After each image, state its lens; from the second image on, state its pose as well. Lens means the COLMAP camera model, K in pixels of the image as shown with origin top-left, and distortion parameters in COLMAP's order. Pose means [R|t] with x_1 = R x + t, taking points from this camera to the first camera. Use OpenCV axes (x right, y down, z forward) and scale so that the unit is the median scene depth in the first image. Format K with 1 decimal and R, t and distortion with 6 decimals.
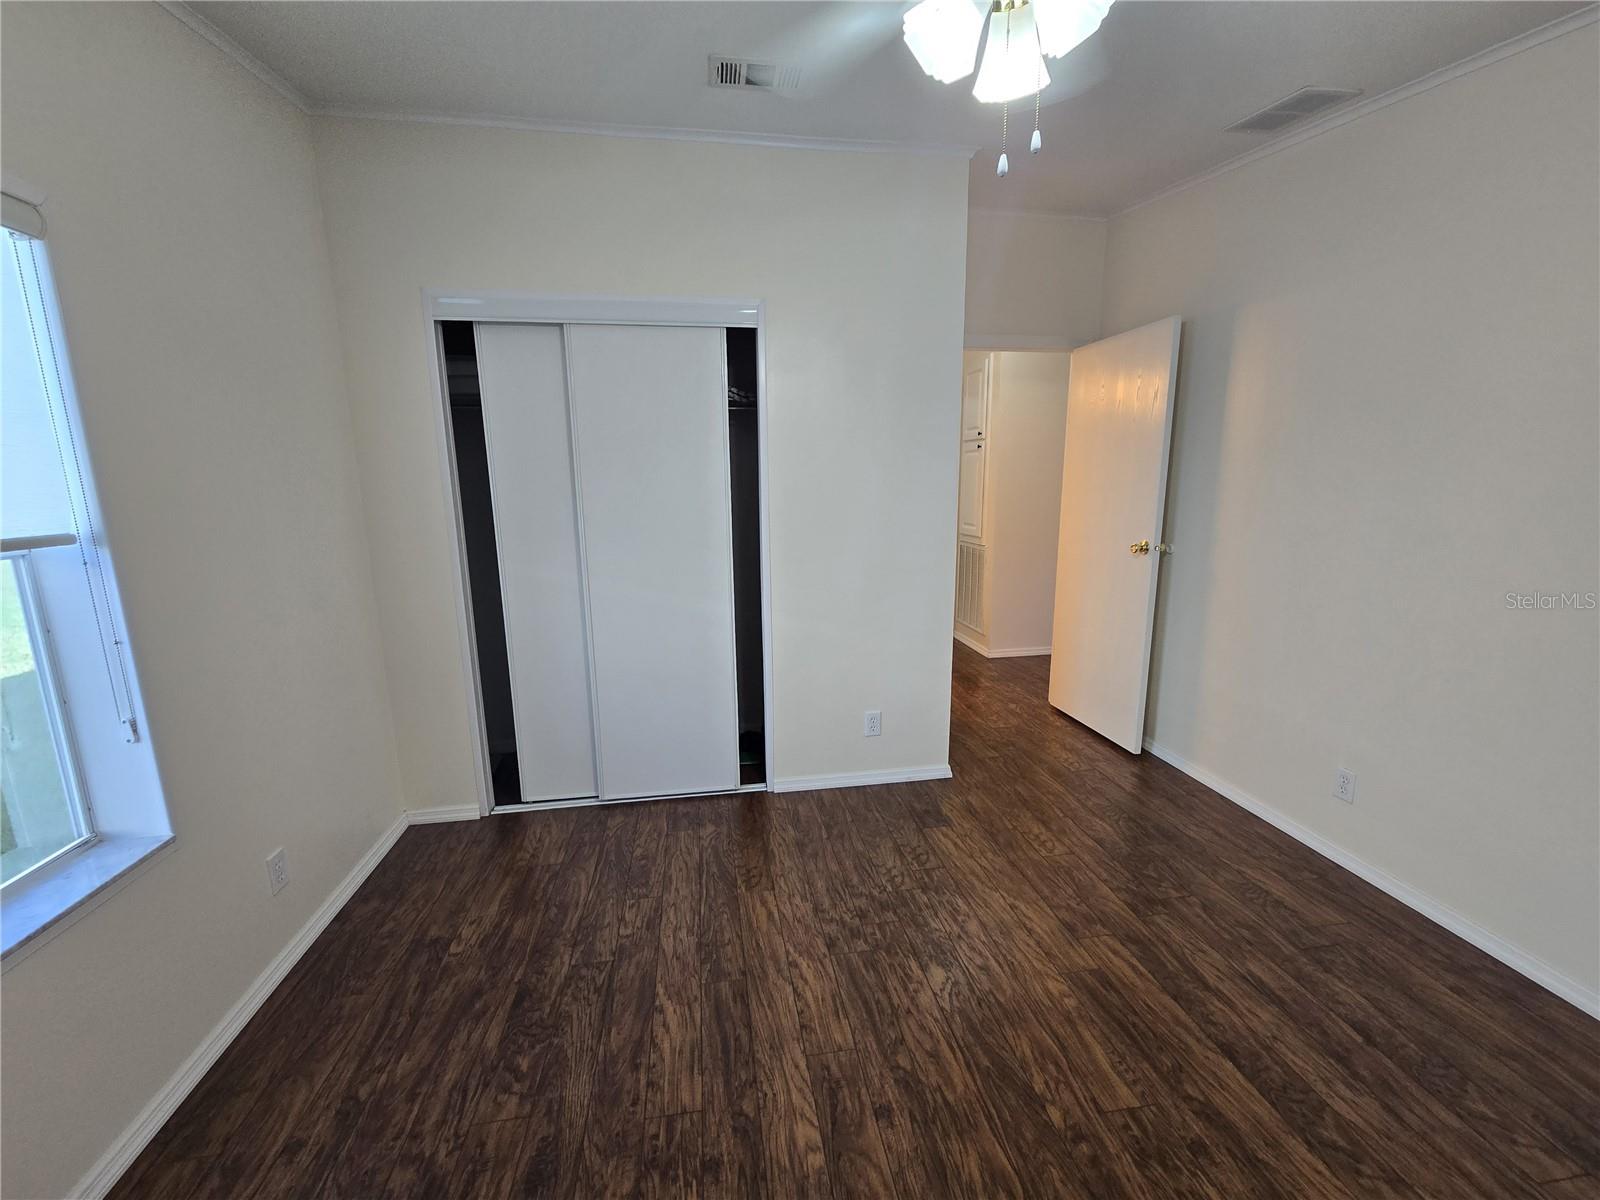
lens RADIAL K [[646.0, 0, 797.1], [0, 646.0, 603.9], [0, 0, 1]] dist [0.001943, 0.000385]
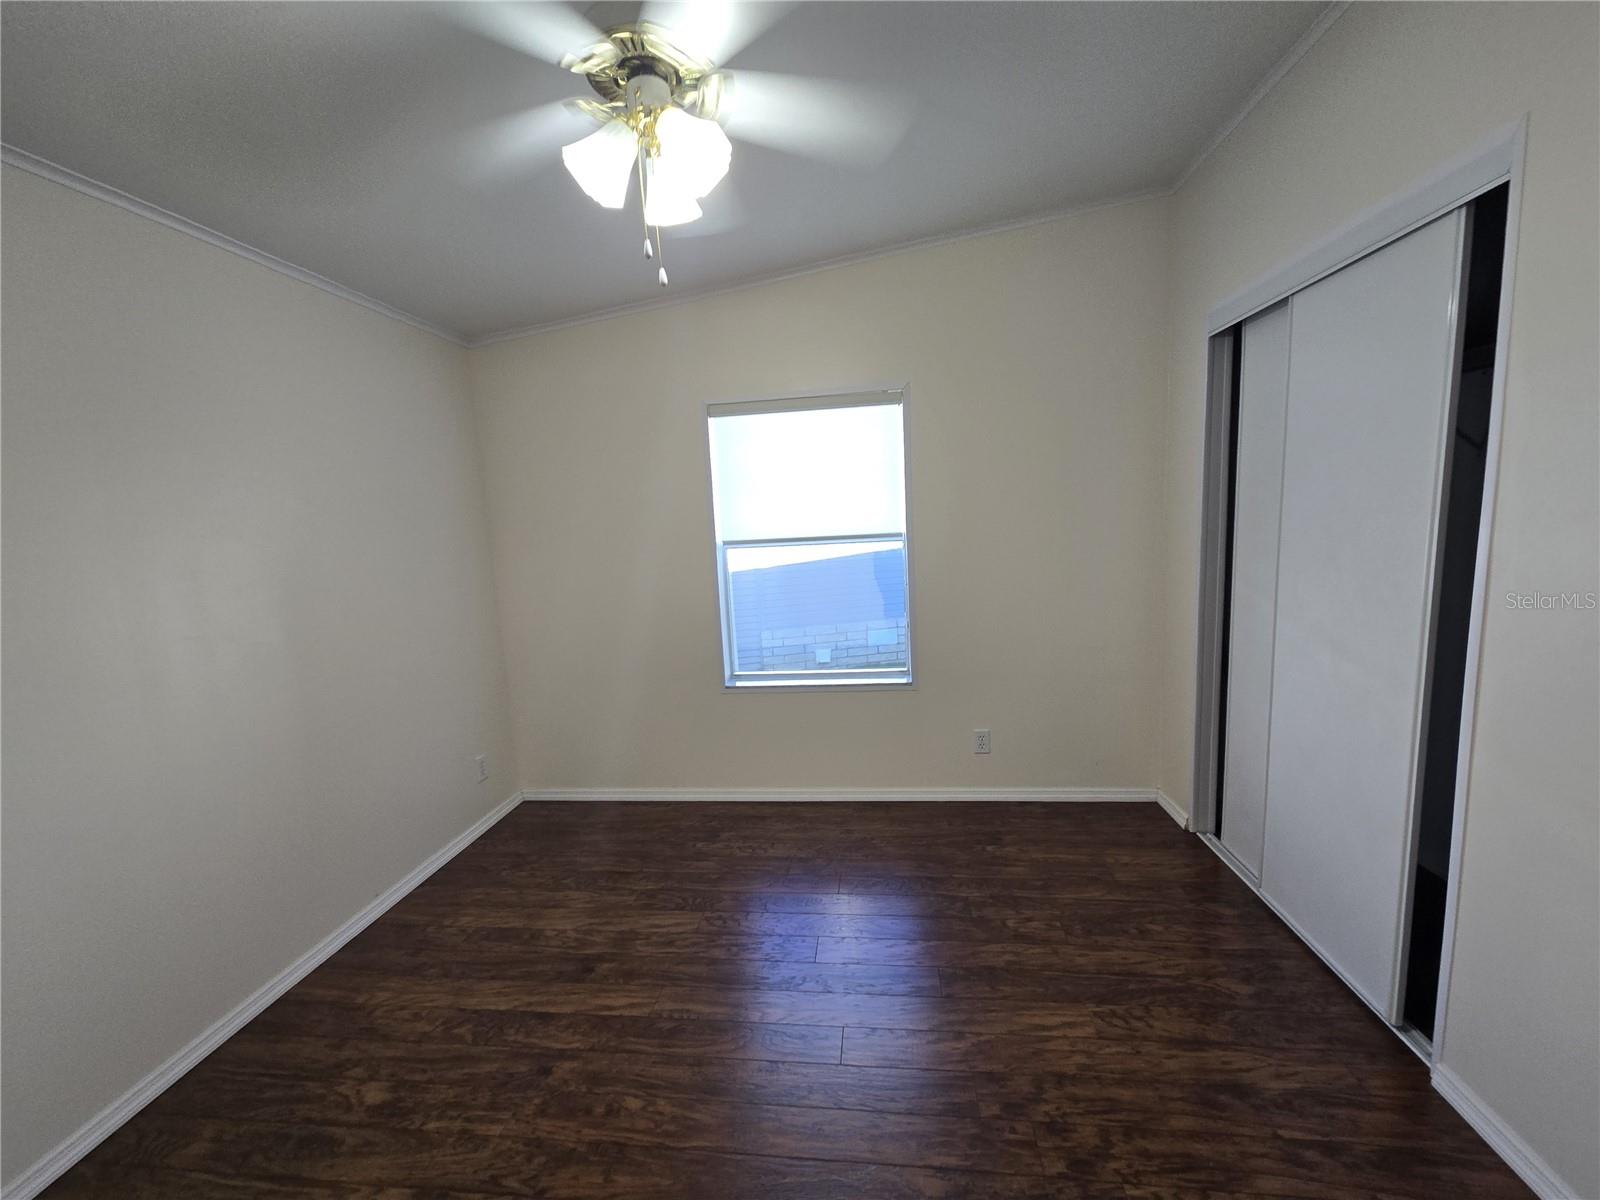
lens RADIAL K [[646.0, 0, 797.3], [0, 646.0, 597.7], [0, 0, 1]] dist [0.001943, 0.000385]
pose [[-0.260797, 0.145896, -0.954306, 0.776475], [-0.125529, 0.974998, 0.183364, -0.170300], [0.957198, 0.167613, -0.235963, 0.832452]]
